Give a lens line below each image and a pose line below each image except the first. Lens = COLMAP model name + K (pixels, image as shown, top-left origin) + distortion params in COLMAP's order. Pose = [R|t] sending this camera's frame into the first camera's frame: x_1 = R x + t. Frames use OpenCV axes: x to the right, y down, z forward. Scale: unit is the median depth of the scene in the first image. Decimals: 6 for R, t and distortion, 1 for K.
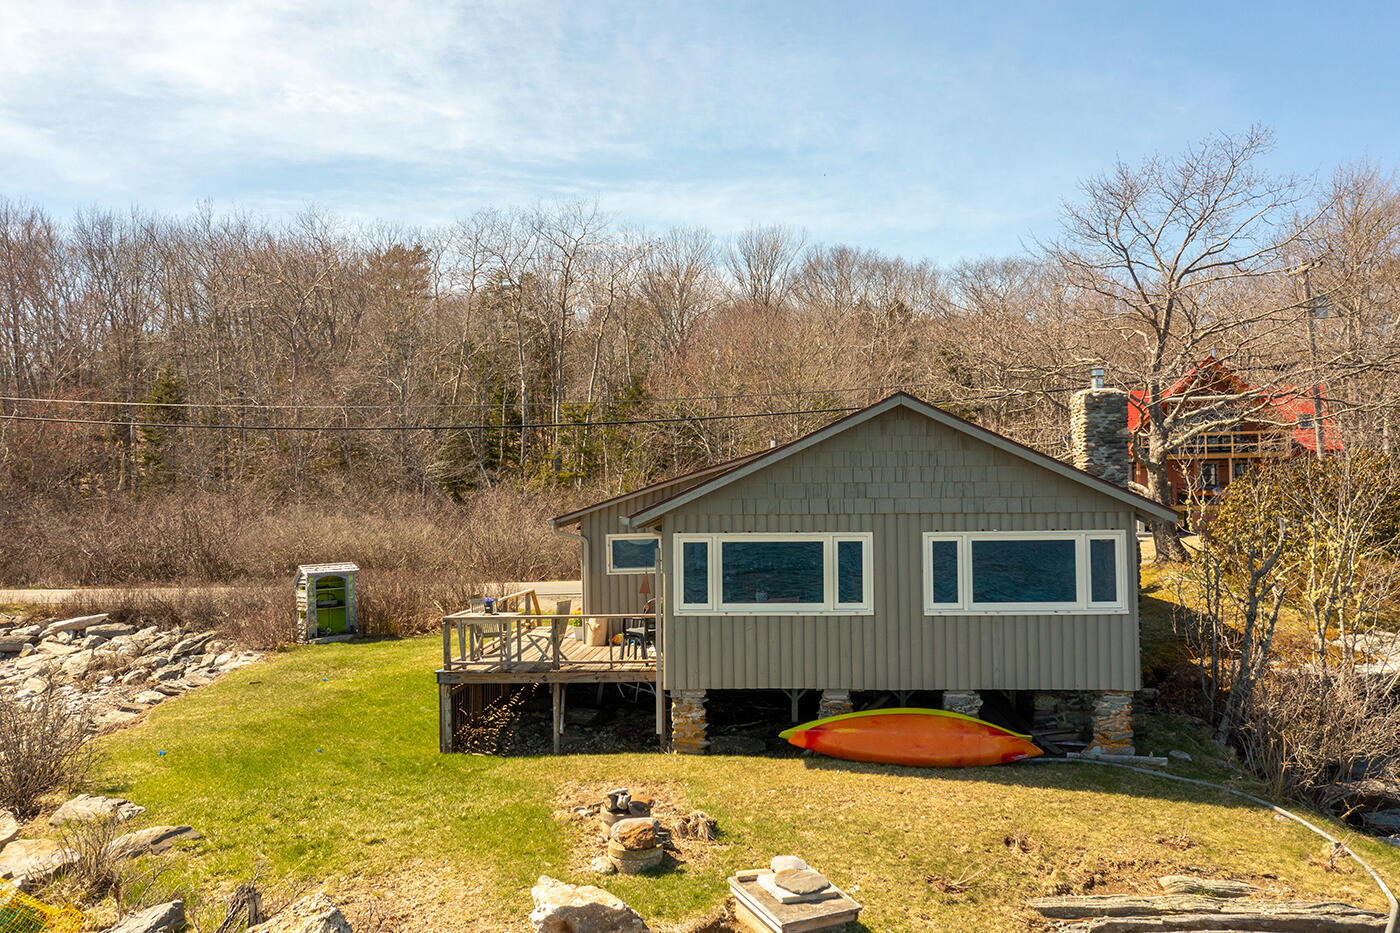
lens RADIAL K [[1085.6, 0, 697.5], [0, 1085.6, 464.4], [0, 0, 1]] dist [-0.011171, 0.014844]
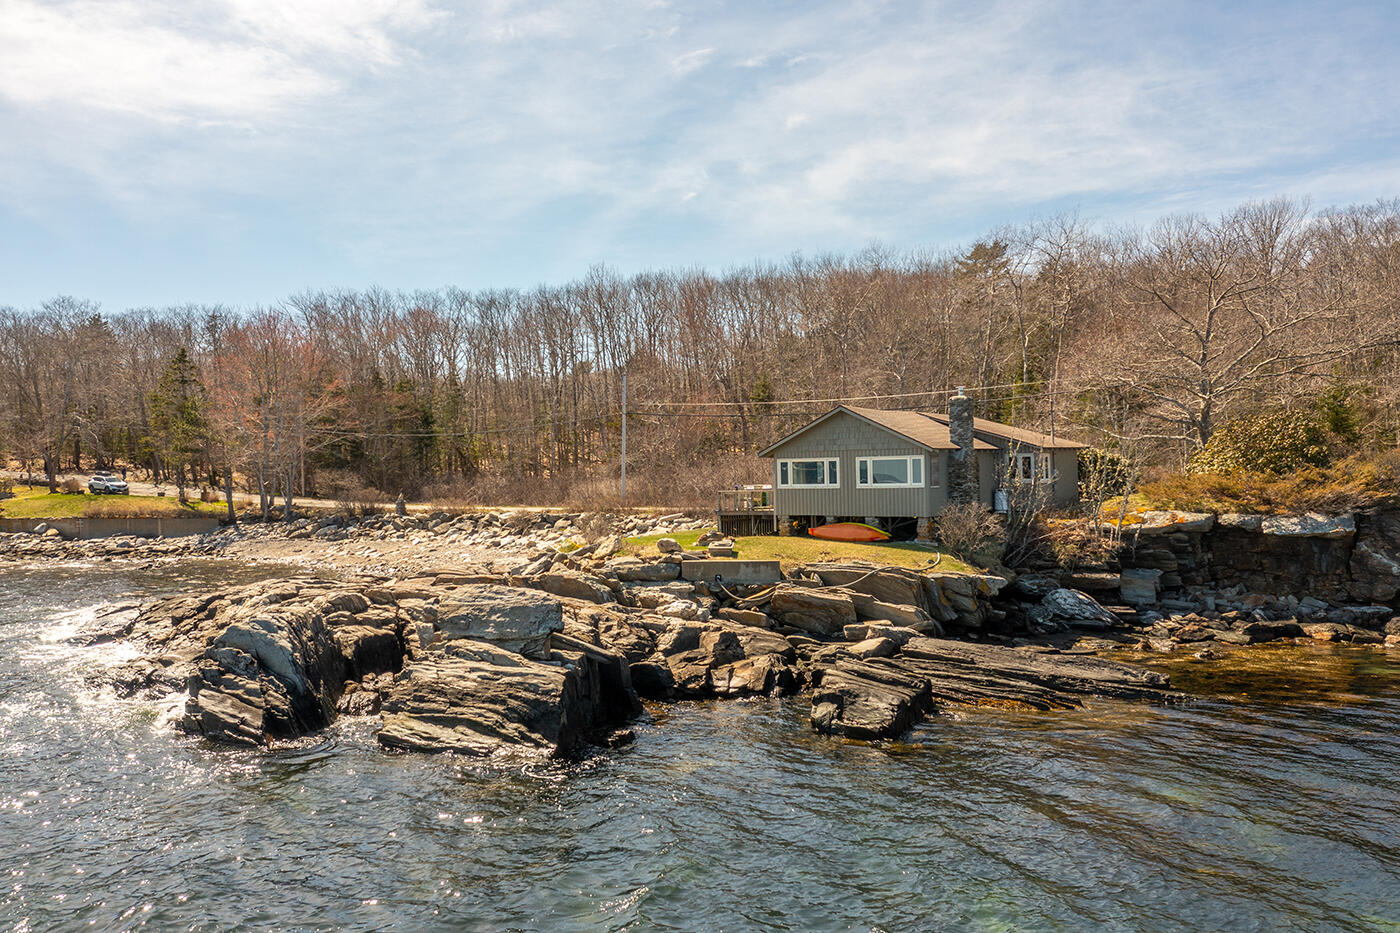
lens RADIAL K [[1085.6, 0, 701.9], [0, 1085.6, 468.2], [0, 0, 1]] dist [-0.011171, 0.014844]
pose [[0.823291, -0.007383, -0.567571, 1.410966], [0.027077, 0.999288, 0.026278, 0.009075], [0.566973, -0.037003, 0.822905, -1.413322]]
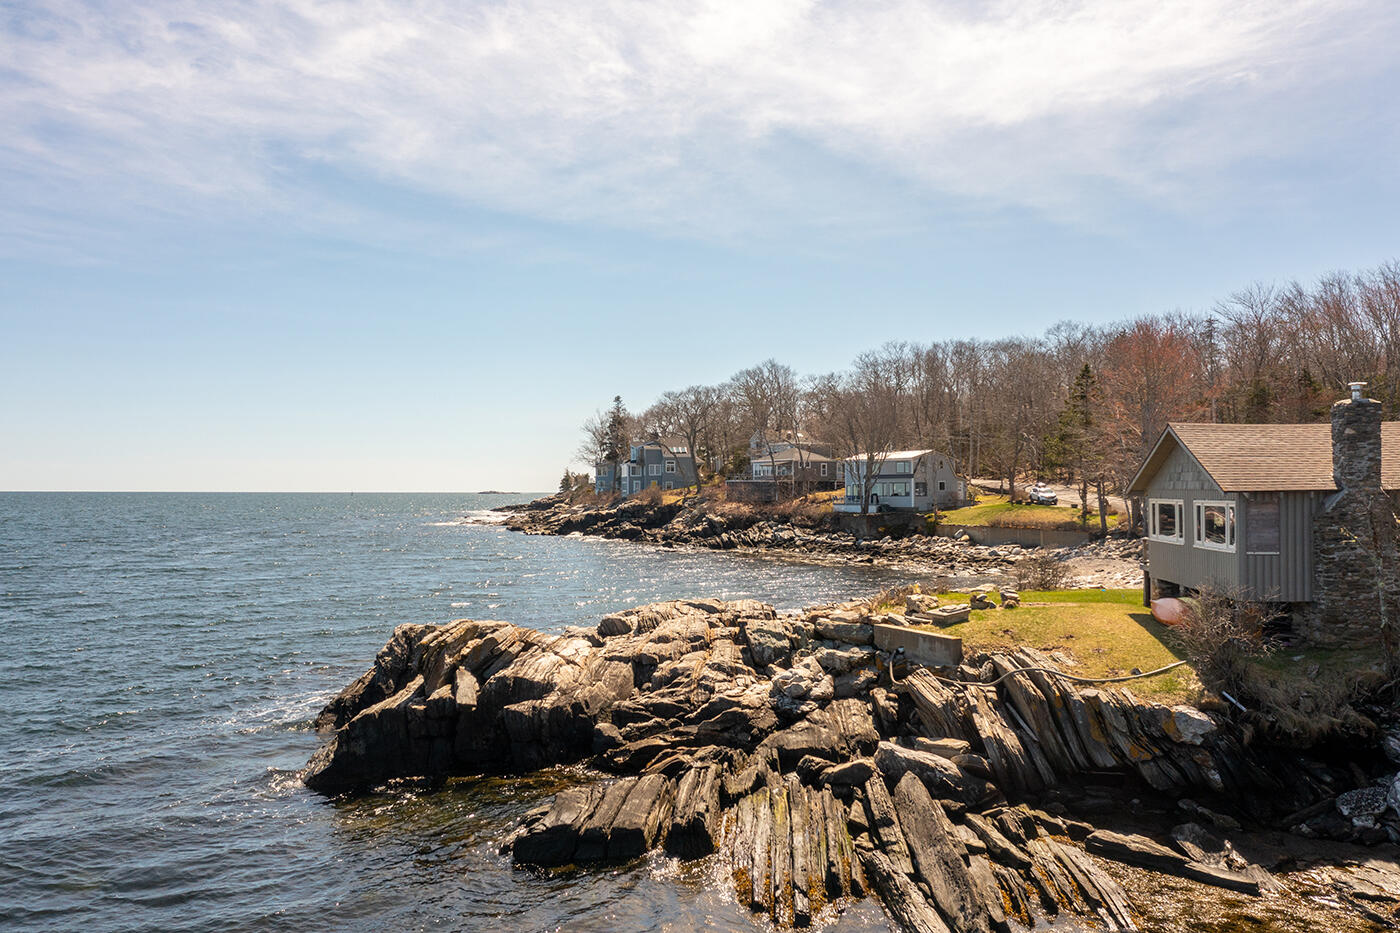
lens RADIAL K [[1085.6, 0, 702.4], [0, 1085.6, 469.9], [0, 0, 1]] dist [-0.011171, 0.014844]
pose [[-0.062762, -0.008347, -0.997994, 2.016535], [0.041840, 0.999064, -0.010987, -0.000233], [0.997151, -0.042445, -0.062354, 0.315507]]
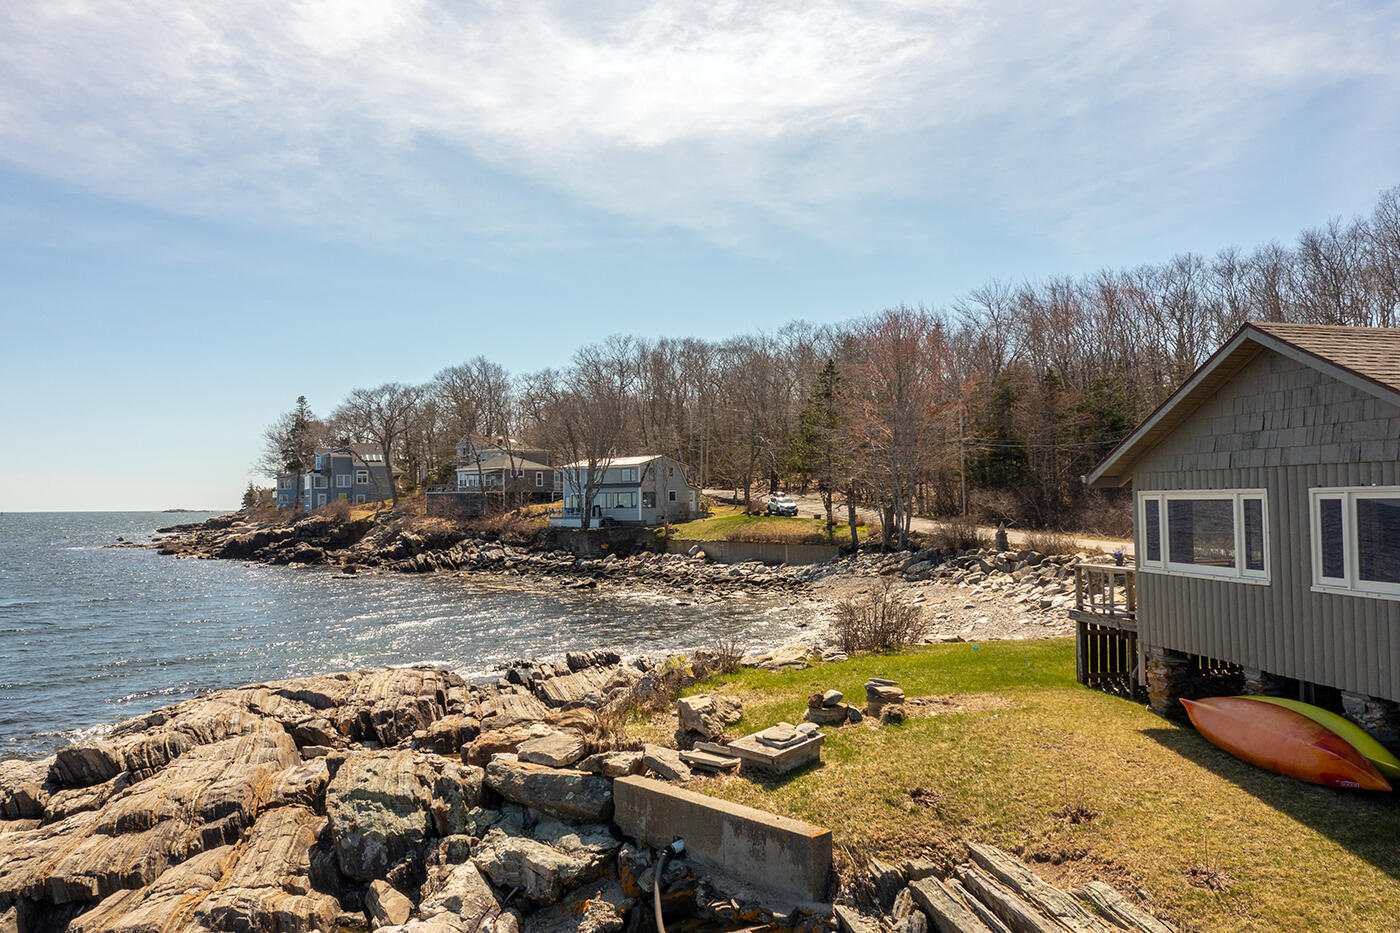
lens RADIAL K [[1085.6, 0, 701.6], [0, 1085.6, 462.6], [0, 0, 1]] dist [-0.011171, 0.014844]
pose [[0.191740, -0.028875, -0.981021, 0.910701], [0.047023, 0.998689, -0.020205, 0.038520], [0.980319, -0.042257, 0.192846, 0.402652]]
